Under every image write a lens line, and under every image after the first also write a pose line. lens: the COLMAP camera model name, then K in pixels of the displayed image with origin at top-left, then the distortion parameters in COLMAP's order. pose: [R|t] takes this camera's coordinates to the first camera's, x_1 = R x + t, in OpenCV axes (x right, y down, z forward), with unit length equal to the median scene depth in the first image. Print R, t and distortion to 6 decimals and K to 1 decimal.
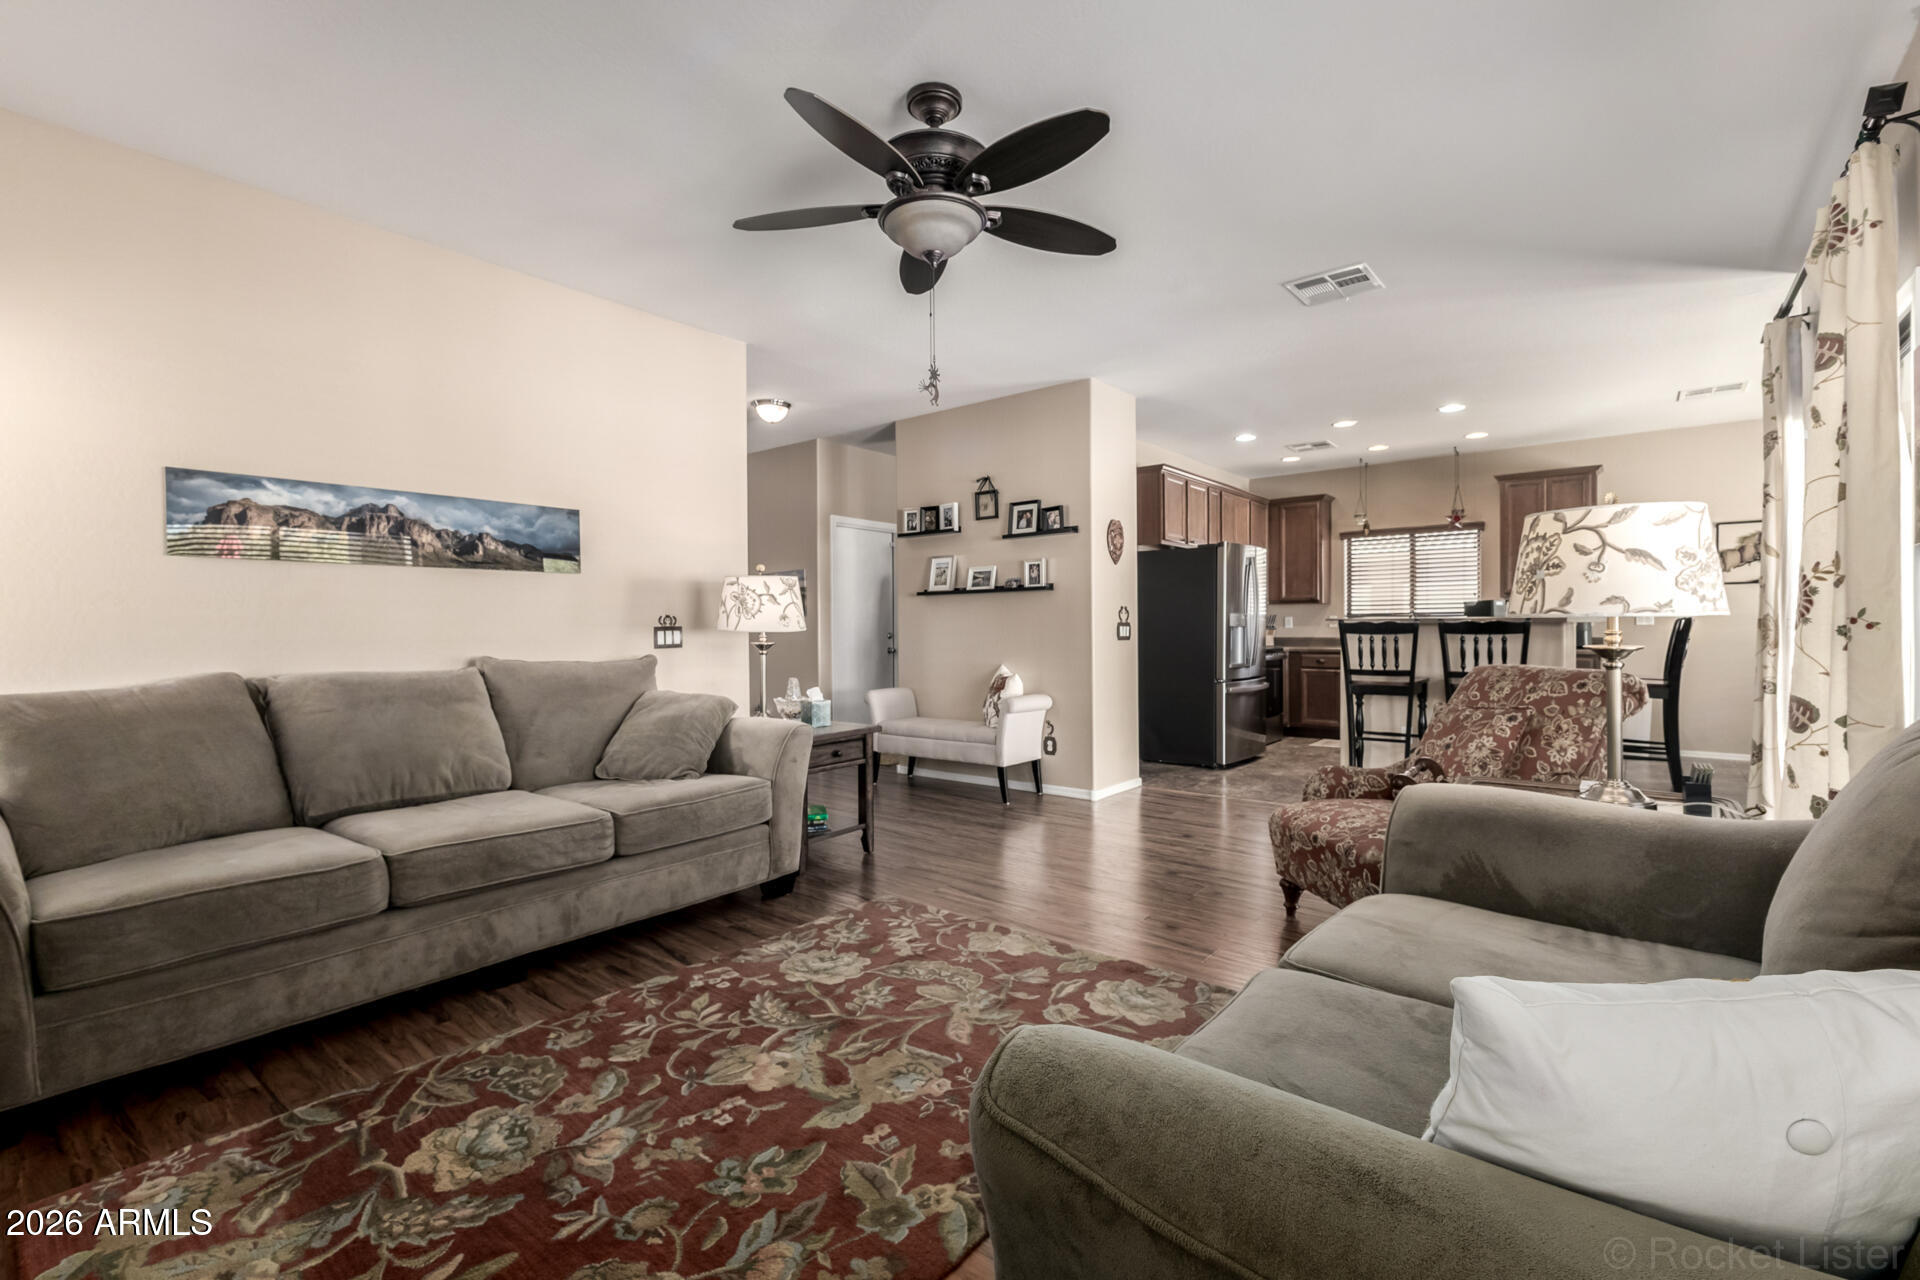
lens RADIAL K [[832.1, 0, 946.1], [0, 832.1, 636.3], [0, 0, 1]] dist [0.001278, 0.000207]
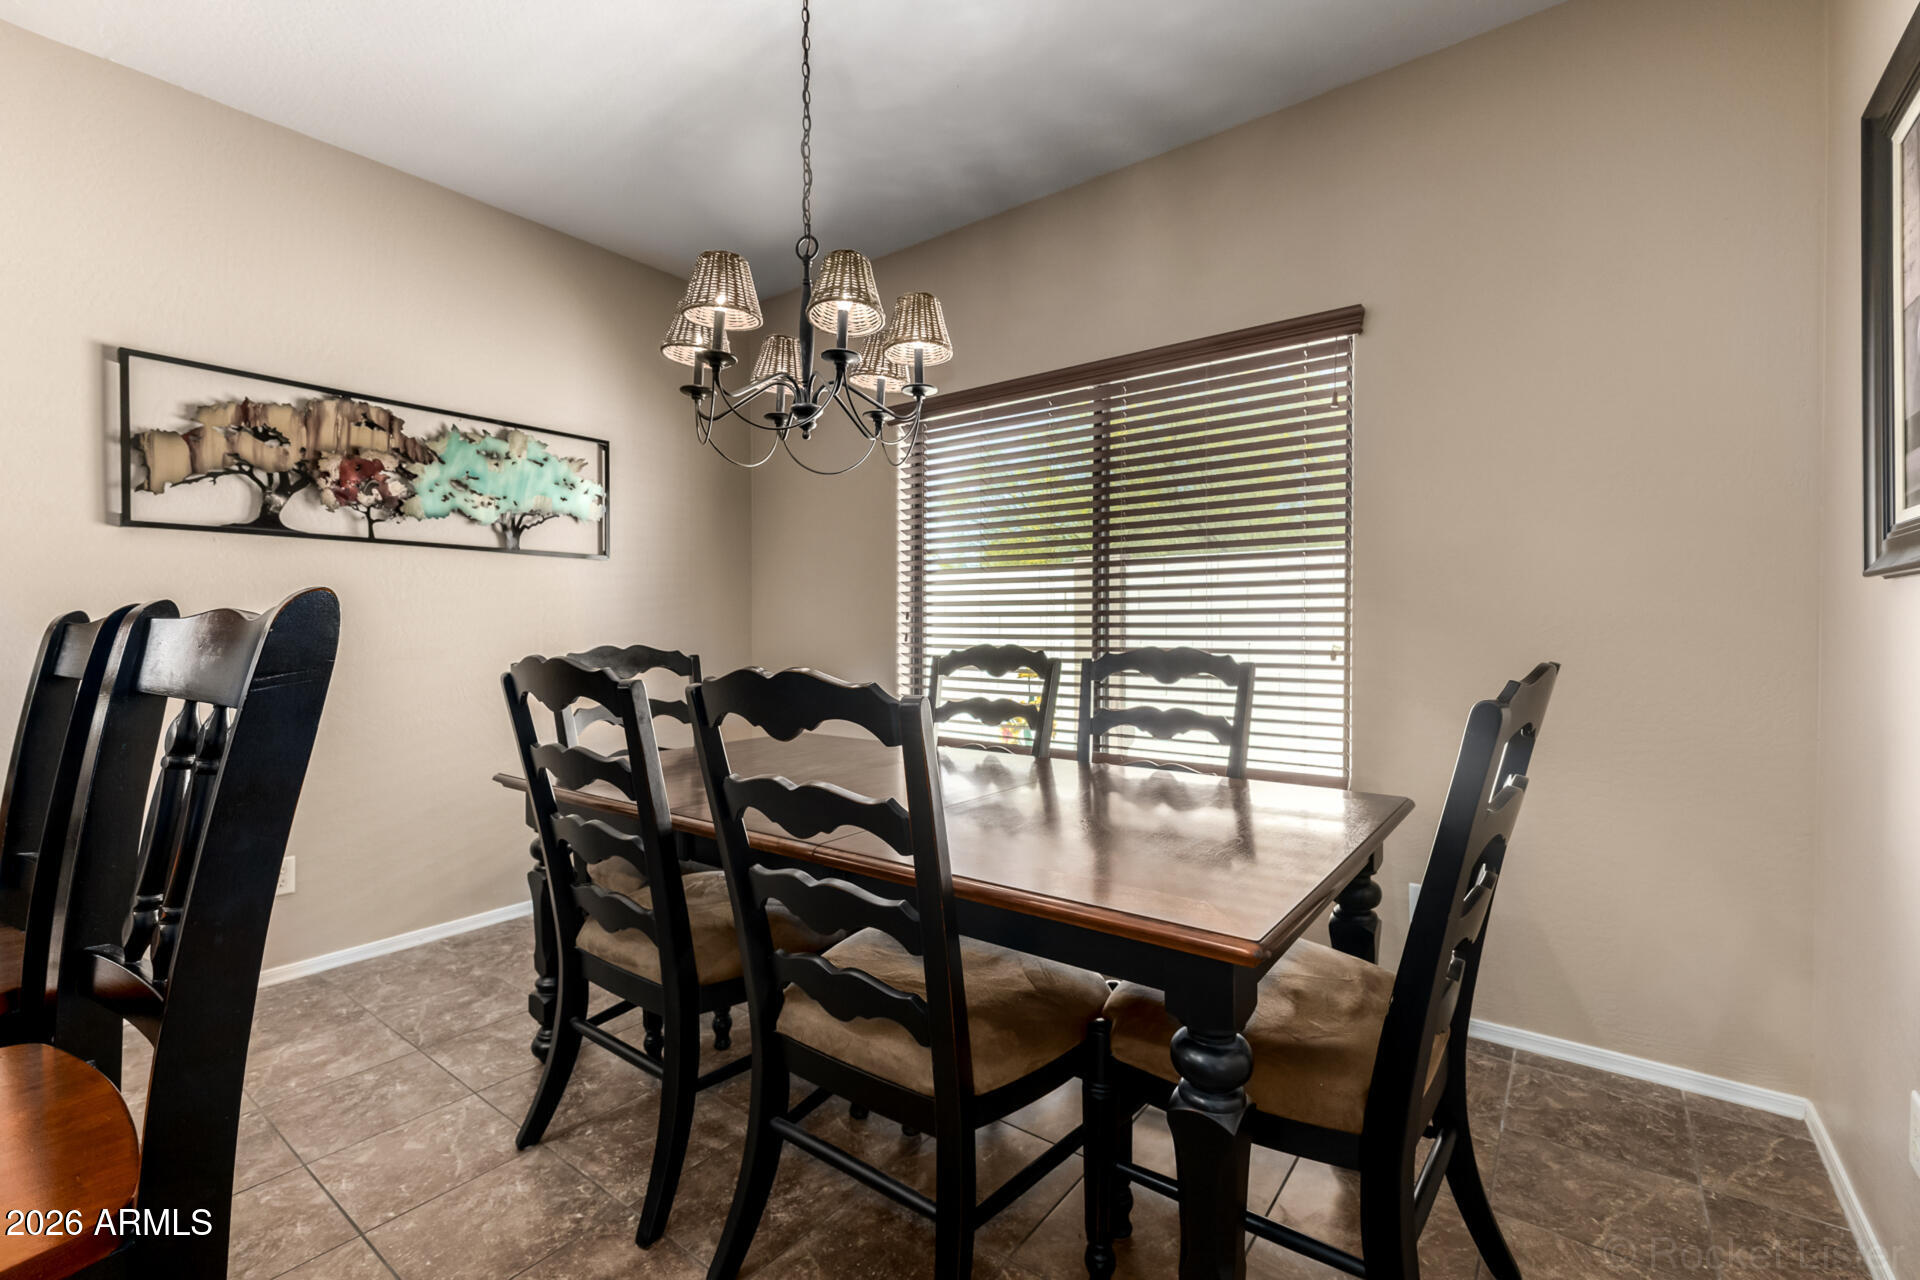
lens RADIAL K [[832.1, 0, 955.5], [0, 832.1, 638.6], [0, 0, 1]] dist [0.001278, 0.000207]
pose [[-0.037179, -0.005801, 0.999292, 0.467211], [0.016950, 0.999836, 0.006435, -0.008942], [-0.999165, 0.017178, -0.037075, 0.553427]]
